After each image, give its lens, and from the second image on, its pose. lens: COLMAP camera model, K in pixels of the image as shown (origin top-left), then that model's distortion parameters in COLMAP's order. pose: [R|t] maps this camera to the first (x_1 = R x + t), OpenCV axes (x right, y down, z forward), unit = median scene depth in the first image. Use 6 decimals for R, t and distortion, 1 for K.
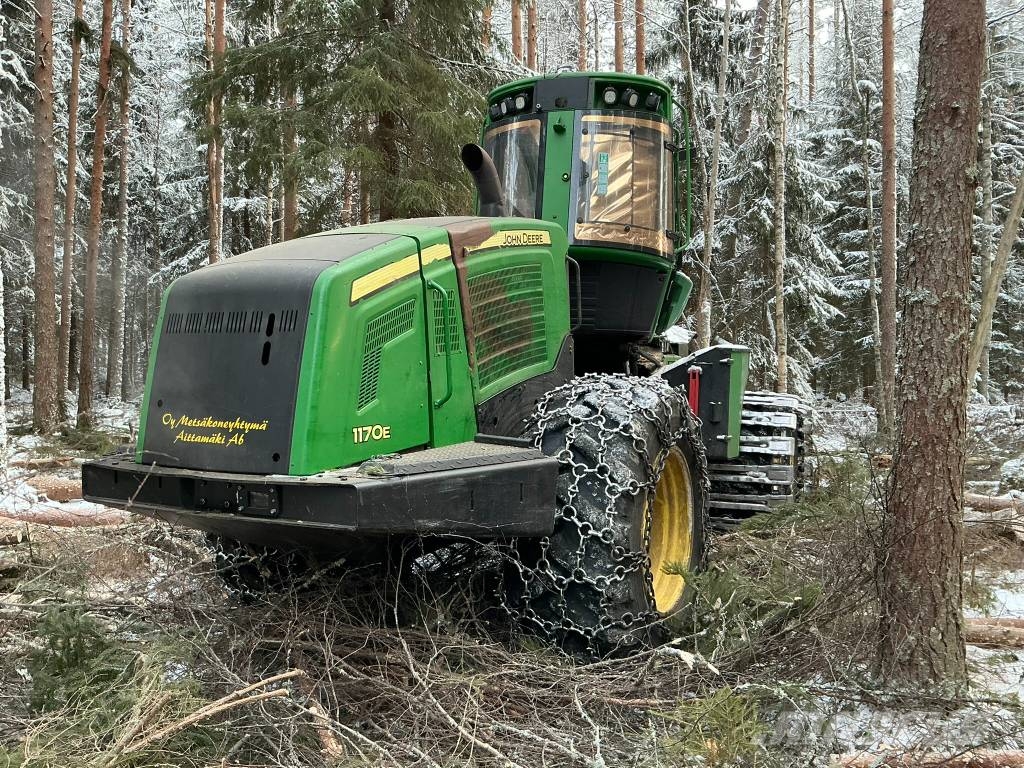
lens RADIAL K [[873.1, 0, 509.0], [0, 873.1, 379.7], [0, 0, 1]] dist [0.088096, -0.145986]
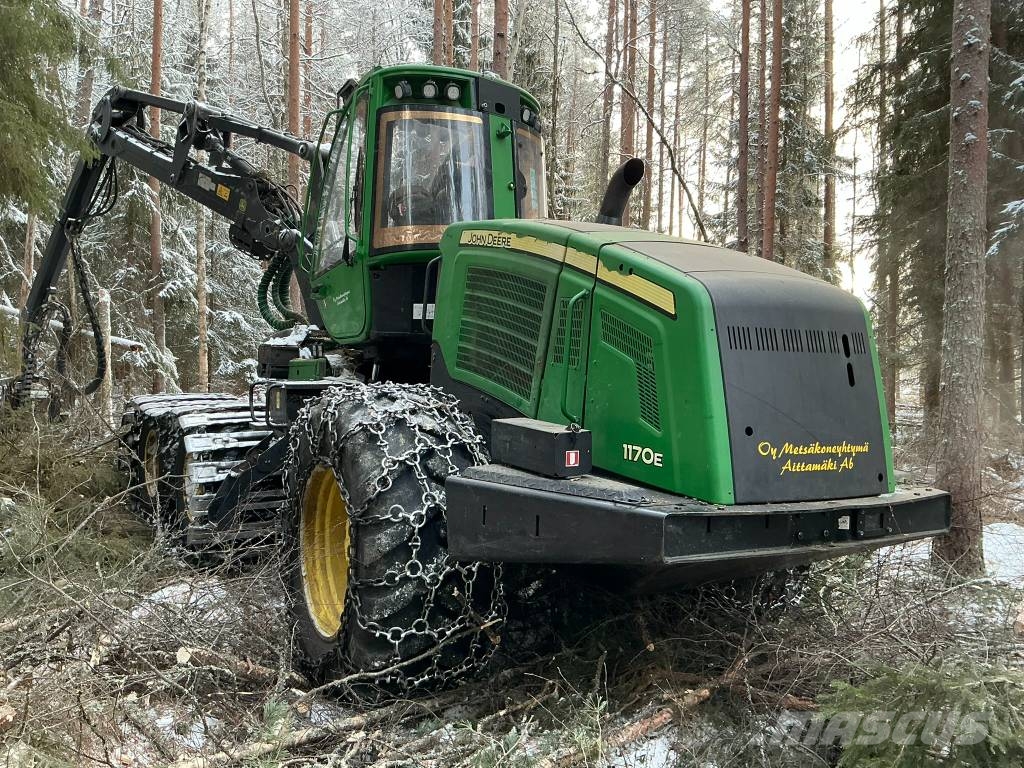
lens RADIAL K [[873.1, 0, 509.0], [0, 873.1, 379.7], [0, 0, 1]] dist [0.088096, -0.145986]
pose [[0.548654, -0.005270, 0.836033, -1.101887], [-0.002553, 0.999965, 0.007979, -0.026042], [-0.836046, -0.006512, 0.548621, 0.648705]]
